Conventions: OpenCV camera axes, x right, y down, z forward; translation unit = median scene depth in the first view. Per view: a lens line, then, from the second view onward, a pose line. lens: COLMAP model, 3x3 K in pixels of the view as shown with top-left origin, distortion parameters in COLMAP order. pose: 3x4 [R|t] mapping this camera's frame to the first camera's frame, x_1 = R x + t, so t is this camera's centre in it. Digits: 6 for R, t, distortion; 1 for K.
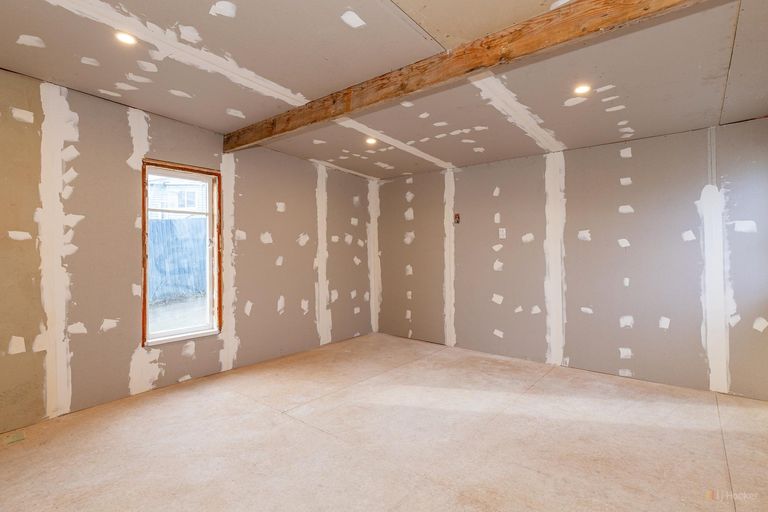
lens RADIAL K [[381.1, 0, 383.3], [0, 381.1, 249.6], [0, 0, 1]] dist [0.000979, 0.000296]
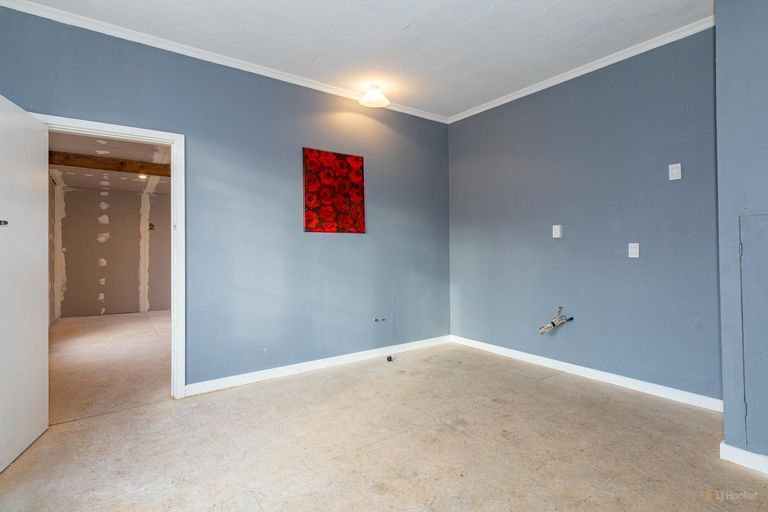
lens RADIAL K [[381.1, 0, 387.2], [0, 381.1, 240.1], [0, 0, 1]] dist [0.000979, 0.000296]
pose [[0.243621, 0.027500, 0.969481, -1.258342], [-0.004704, 0.999620, -0.027173, 0.011454], [-0.969859, 0.002060, 0.243658, -0.338598]]
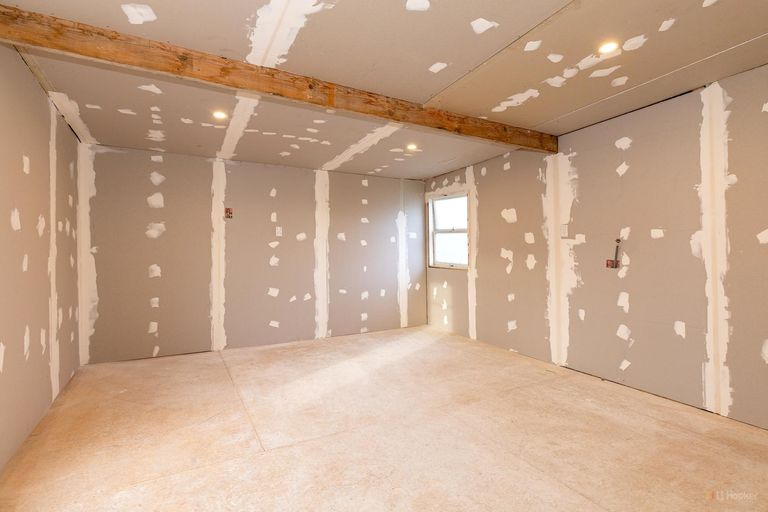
lens RADIAL K [[381.1, 0, 392.0], [0, 381.1, 243.6], [0, 0, 1]] dist [0.000979, 0.000296]
pose [[0.347274, 0.017060, 0.937609, -0.662269], [-0.008222, 0.999851, -0.015148, 0.006355], [-0.937728, -0.002449, 0.347362, 0.346438]]
